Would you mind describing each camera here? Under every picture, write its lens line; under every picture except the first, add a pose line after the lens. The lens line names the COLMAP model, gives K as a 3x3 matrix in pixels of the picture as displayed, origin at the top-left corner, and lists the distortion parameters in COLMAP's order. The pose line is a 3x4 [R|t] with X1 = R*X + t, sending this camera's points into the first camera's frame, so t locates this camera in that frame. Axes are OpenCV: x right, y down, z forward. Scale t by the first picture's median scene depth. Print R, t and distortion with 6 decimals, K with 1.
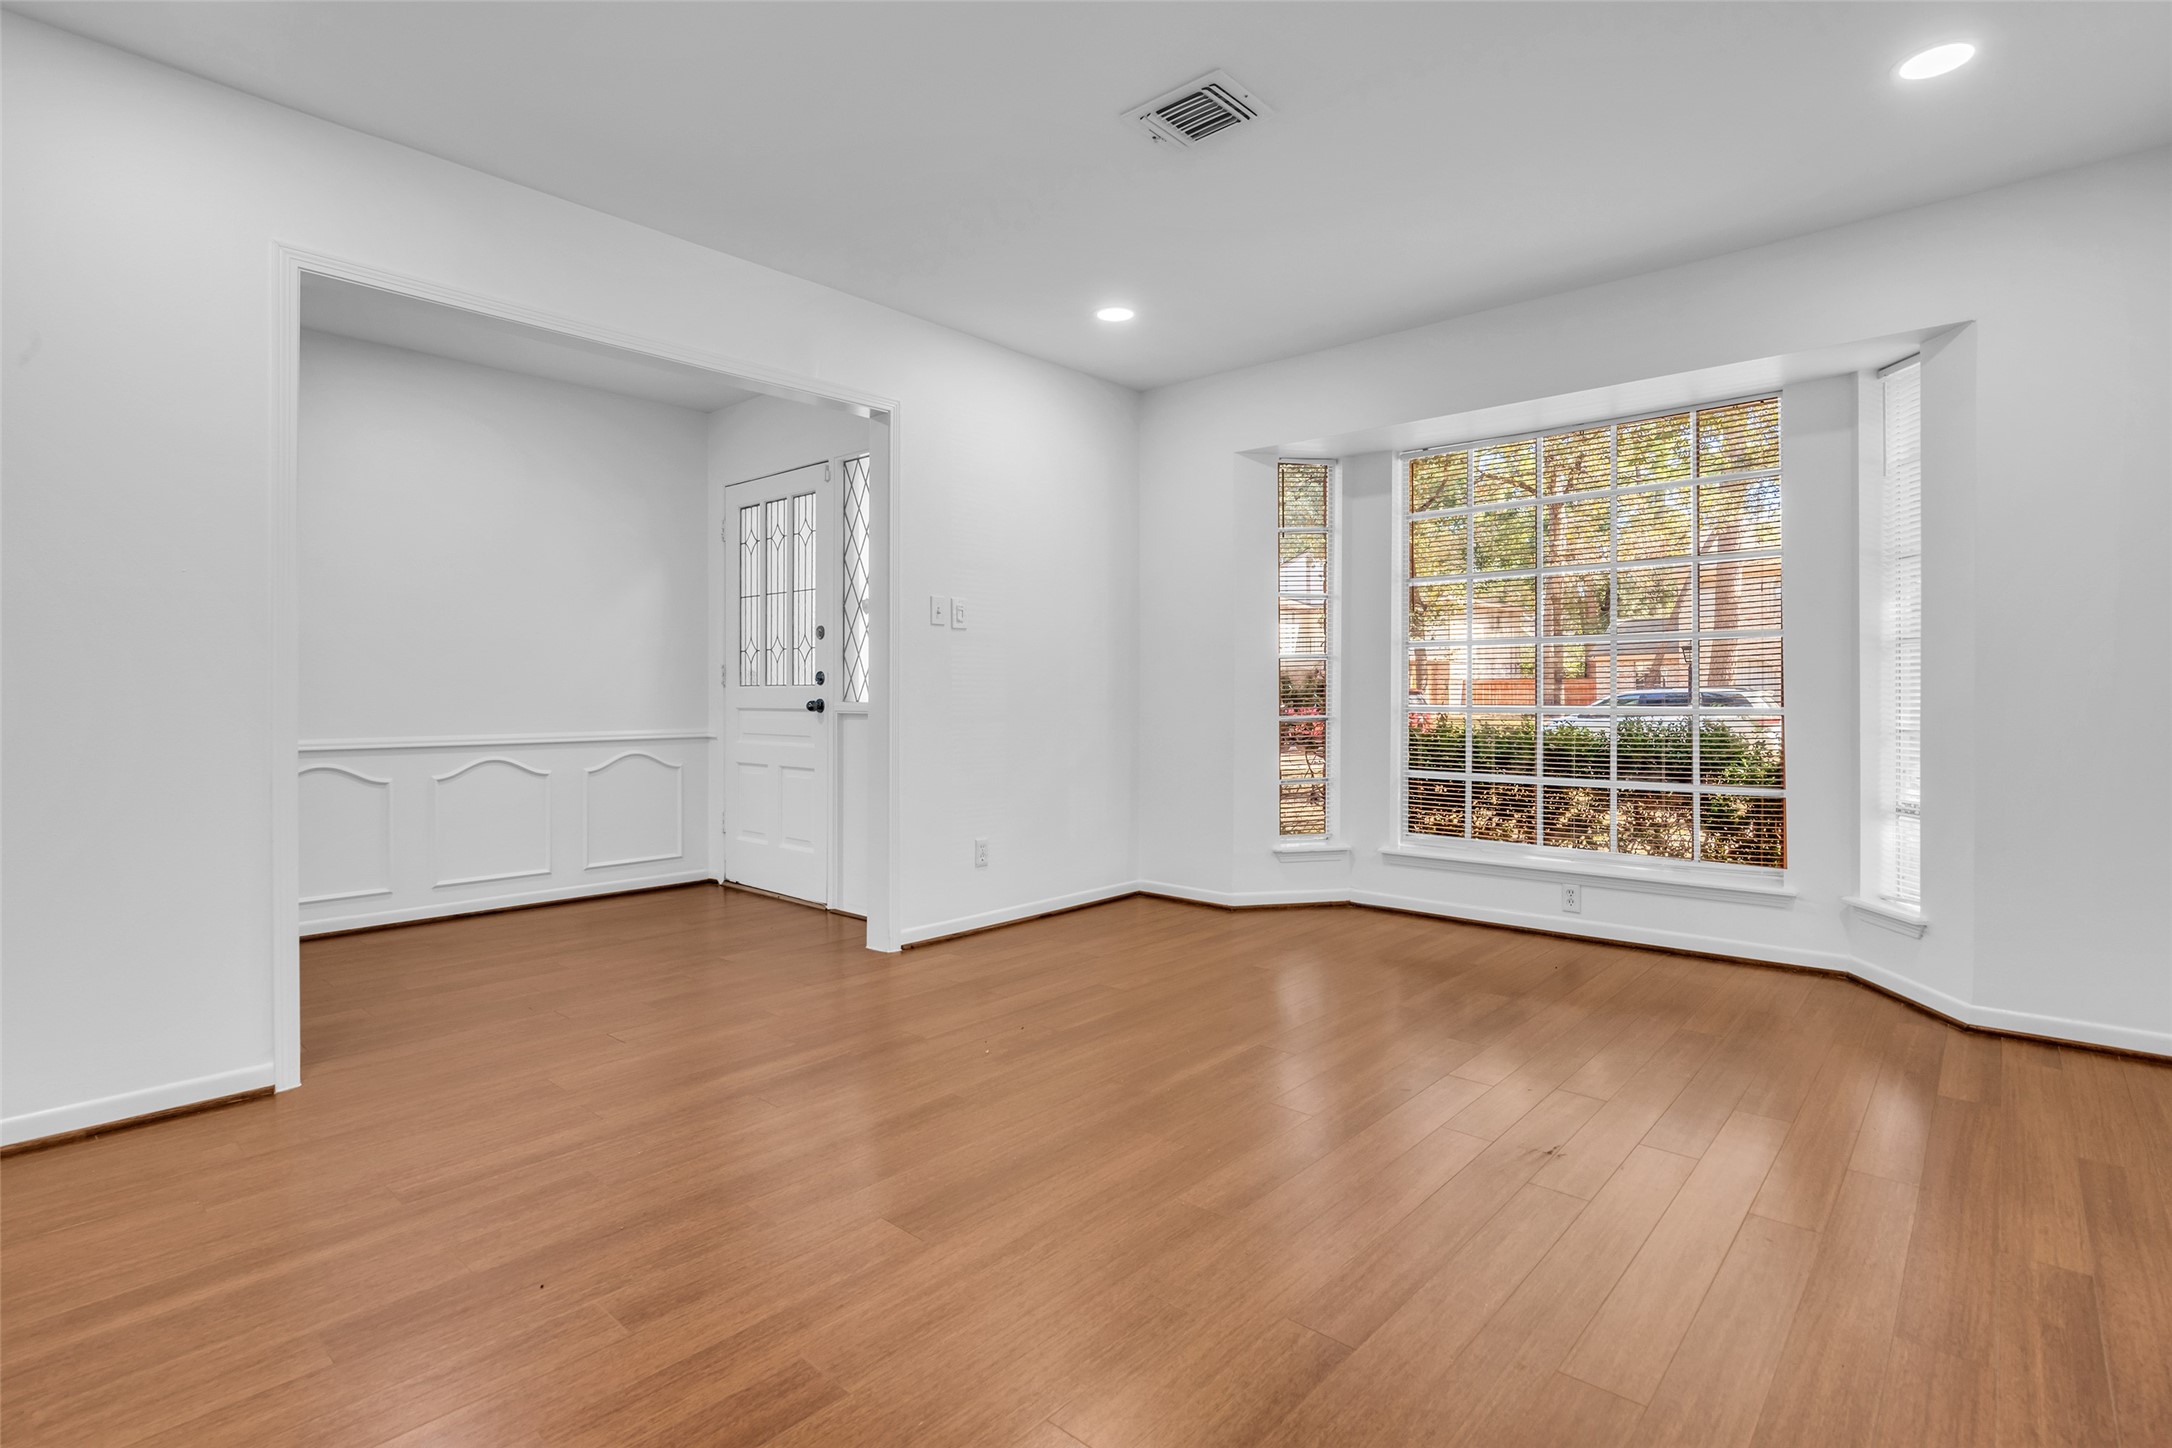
lens RADIAL K [[1050.4, 0, 1086.2], [0, 1050.4, 696.4], [0, 0, 1]] dist [-0.001559, -0.000041]
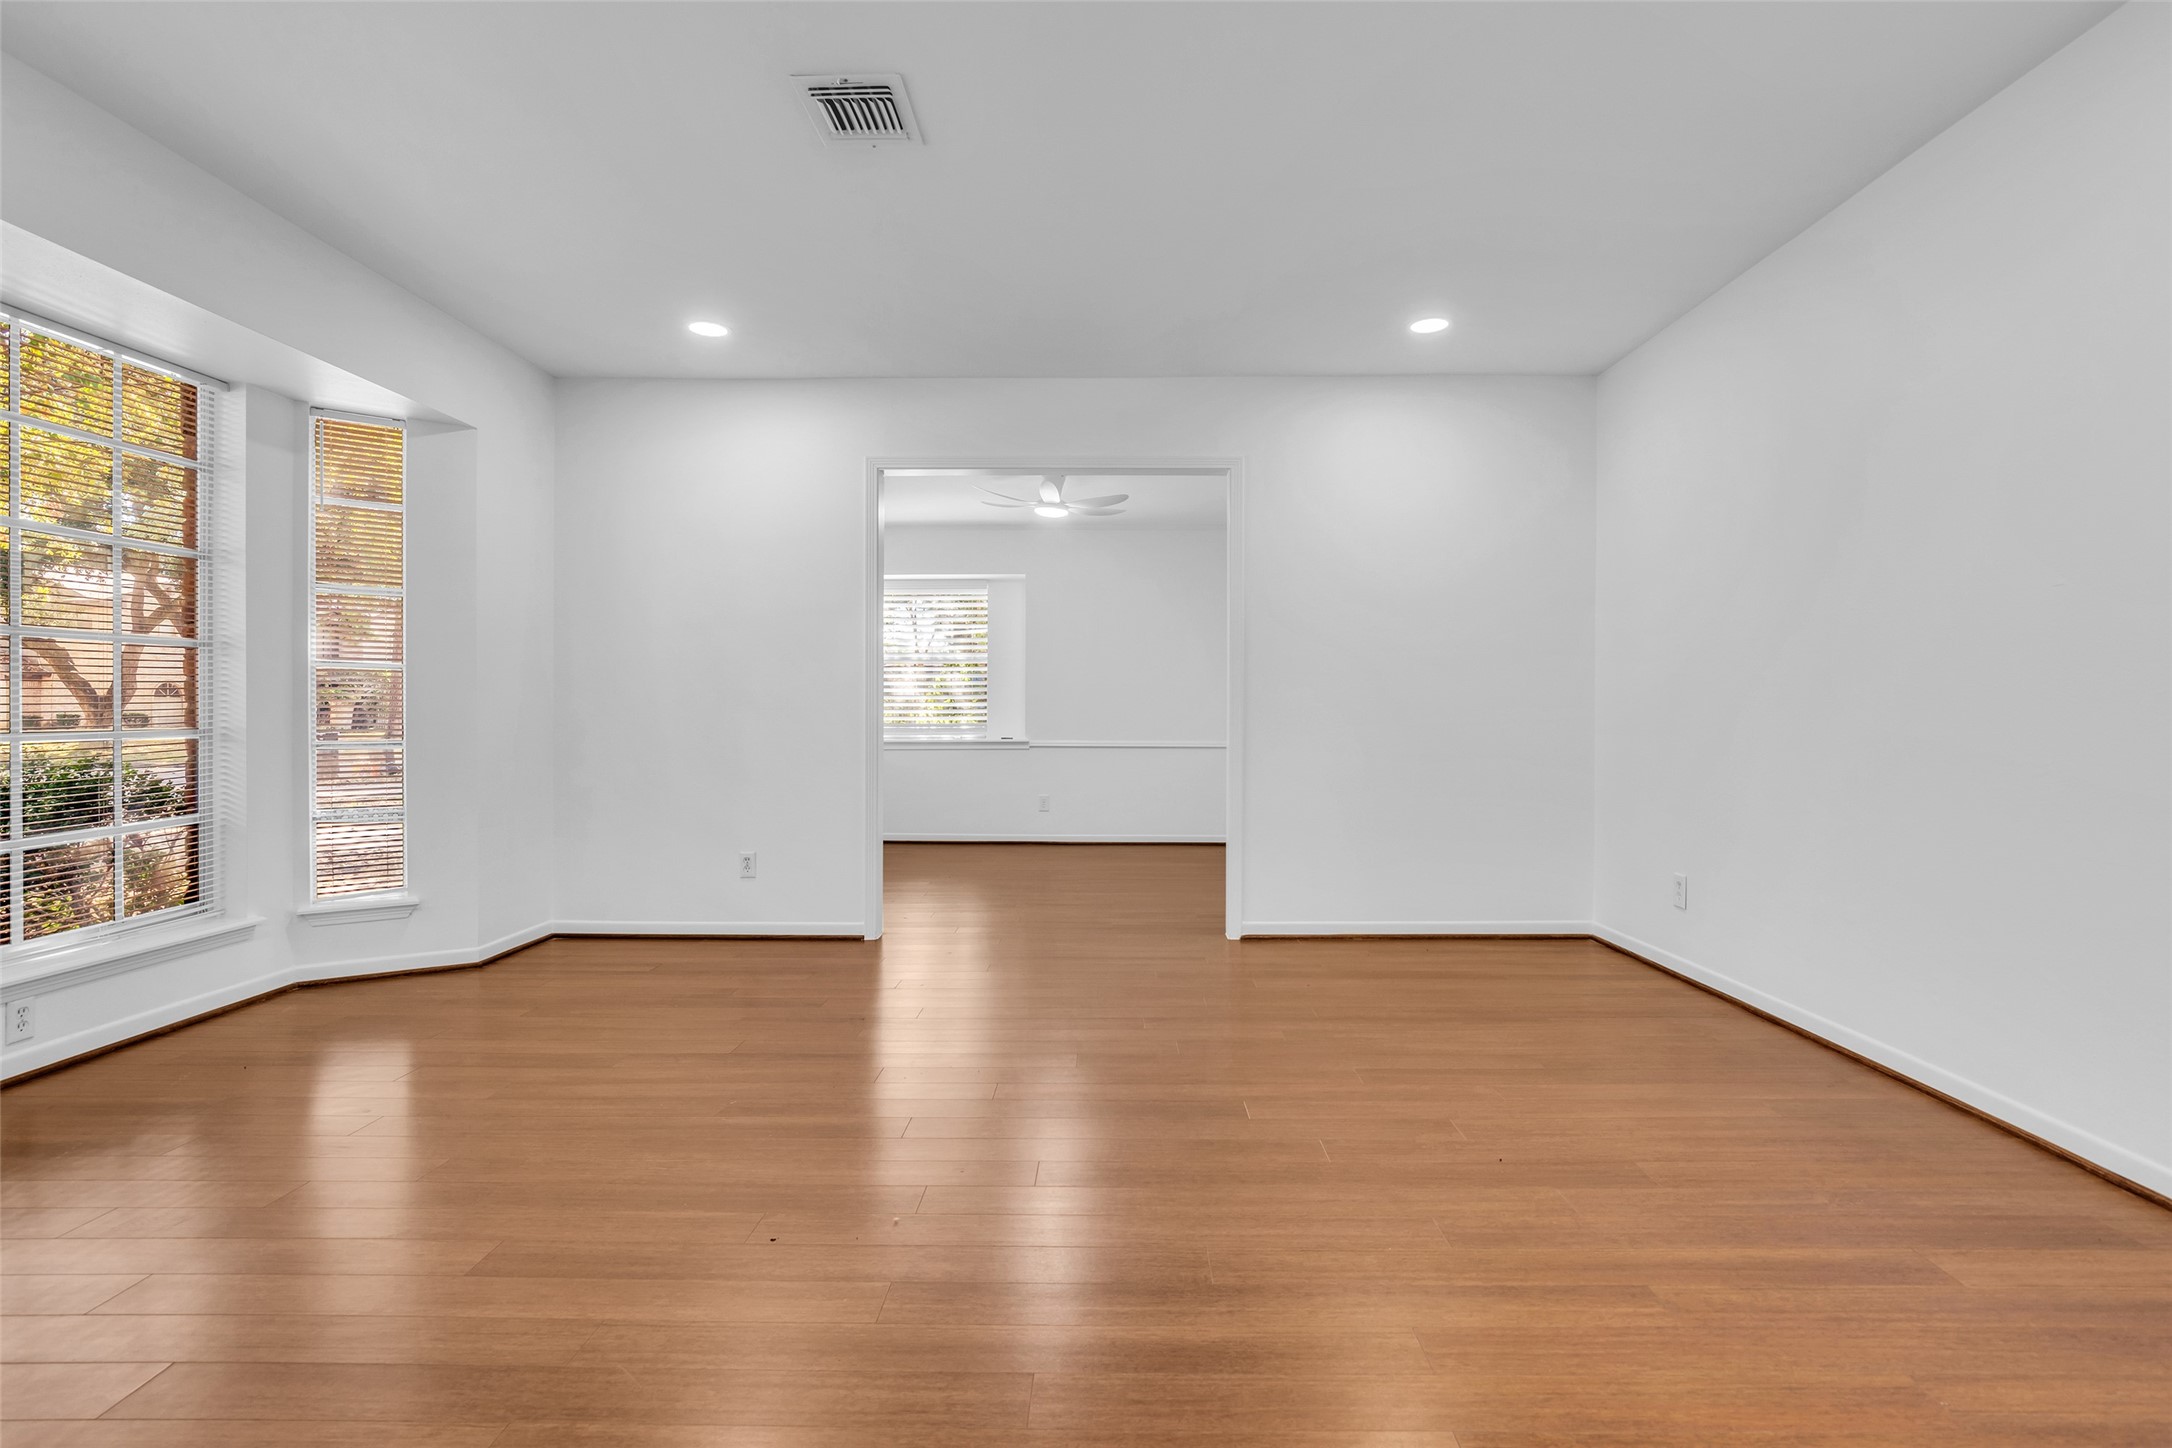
lens RADIAL K [[1050.4, 0, 1080.0], [0, 1050.4, 715.8], [0, 0, 1]] dist [-0.001559, -0.000041]
pose [[-0.647857, -0.002020, 0.761759, -0.486833], [0.001556, 0.999991, 0.003974, -0.002752], [-0.761760, 0.003760, -0.647848, 0.930538]]
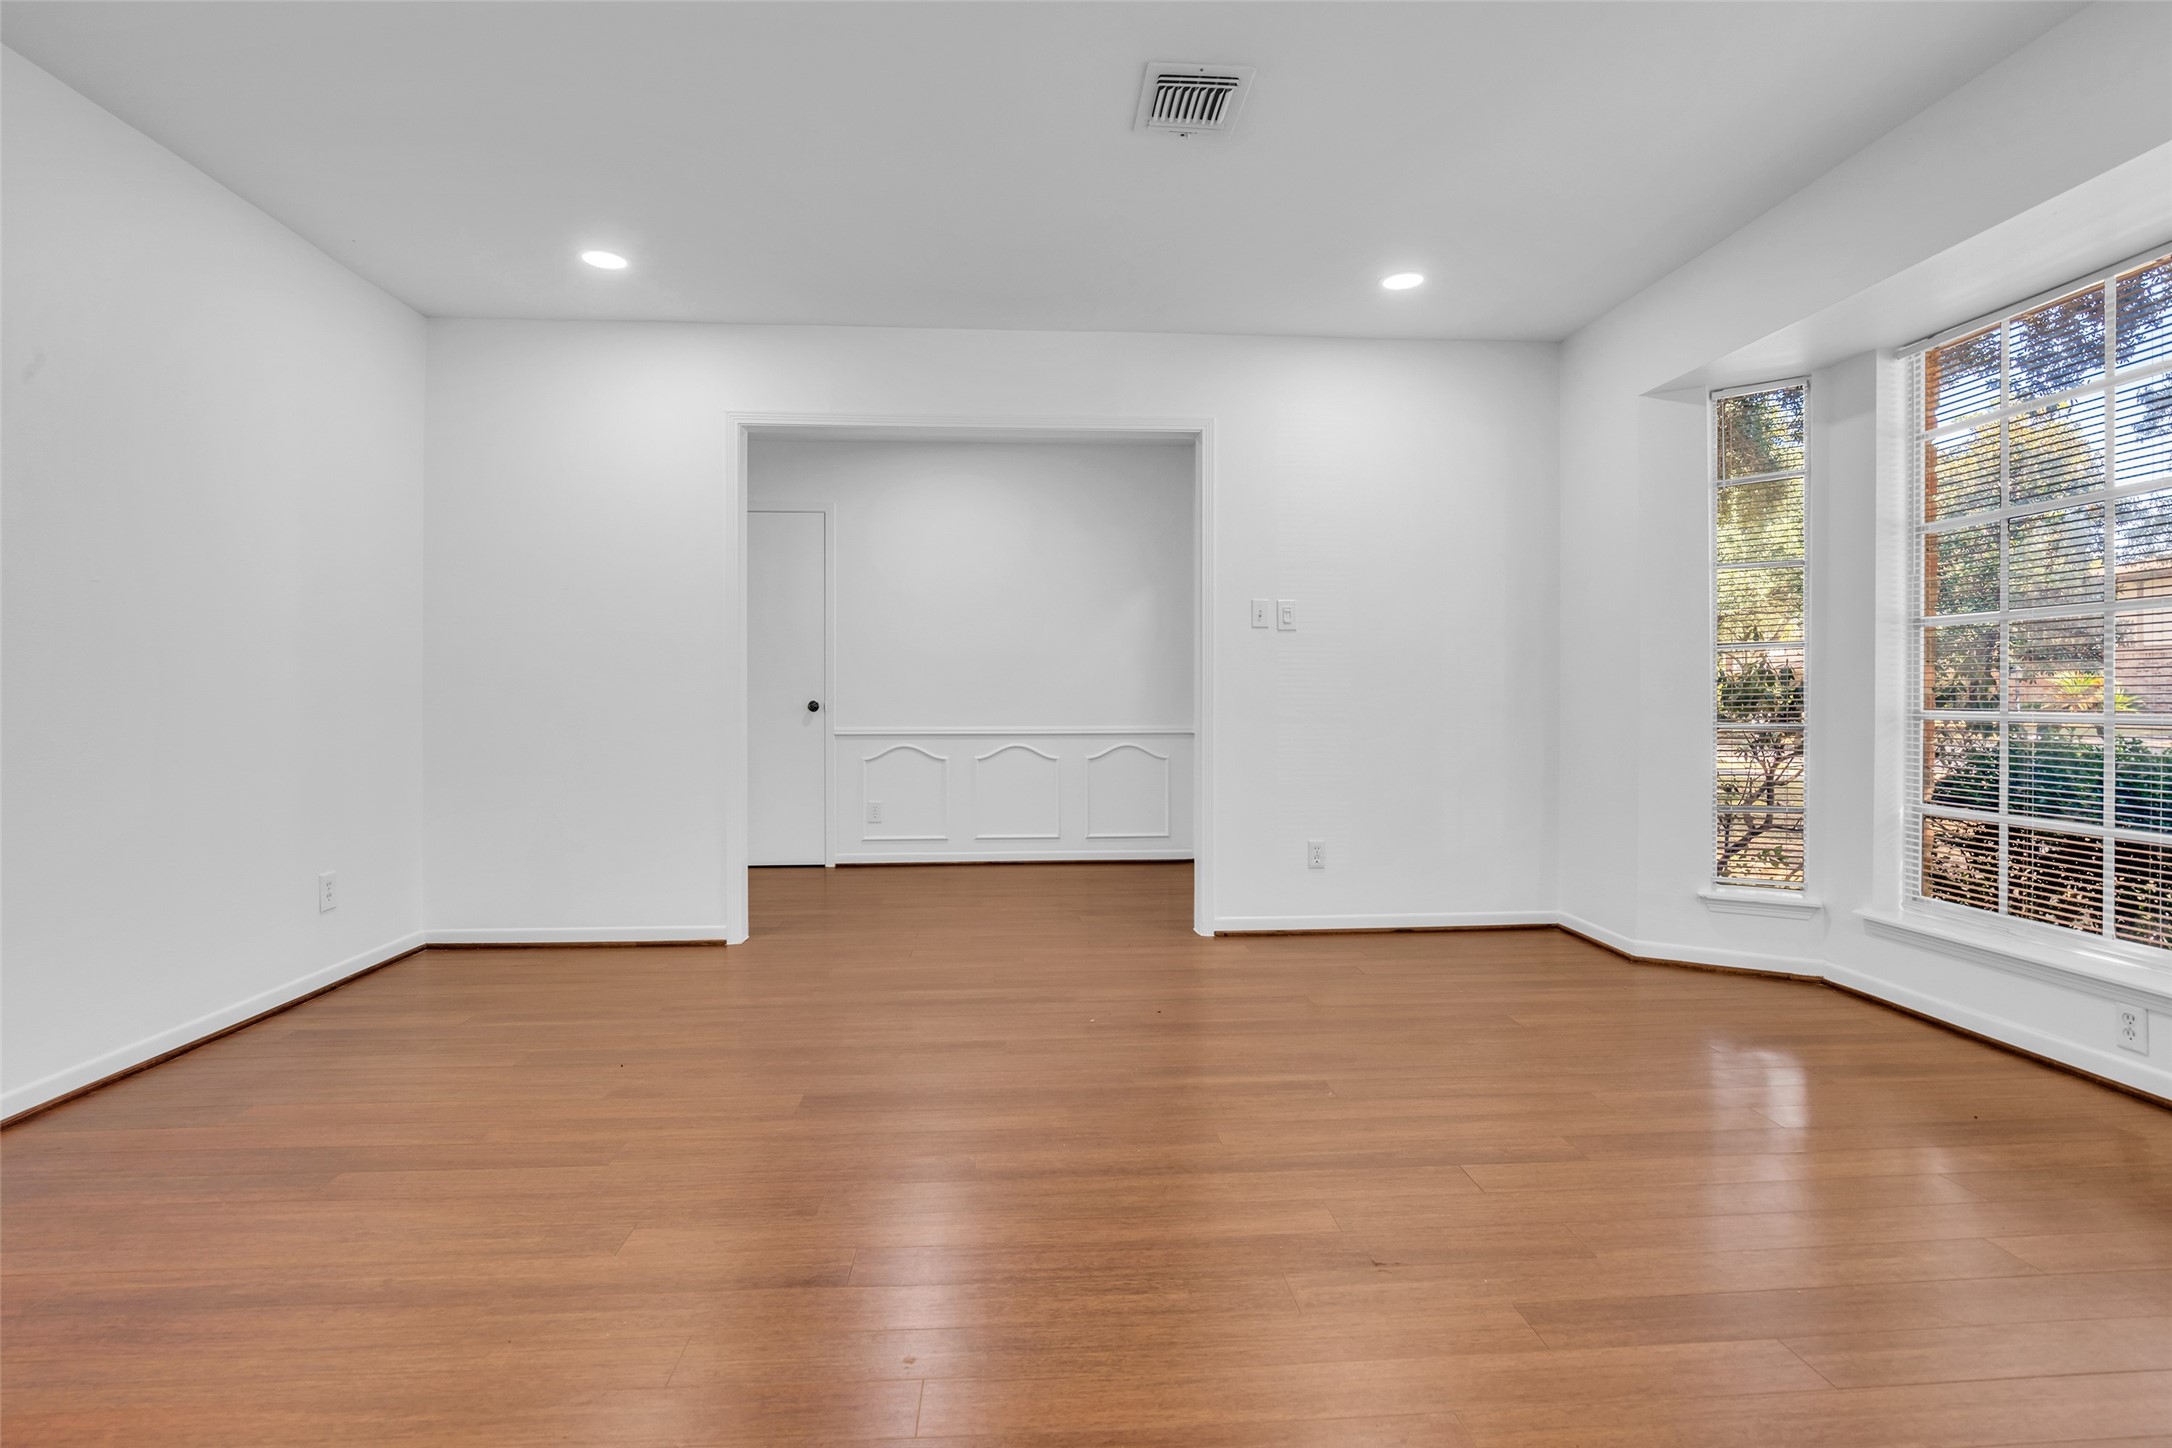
lens RADIAL K [[1050.4, 0, 1086.9], [0, 1050.4, 709.8], [0, 0, 1]] dist [-0.001559, -0.000041]
pose [[0.720792, 0.008861, -0.693095, 0.450802], [-0.000370, 0.999923, 0.012399, -0.000599], [0.693151, -0.008681, 0.720740, 0.140206]]
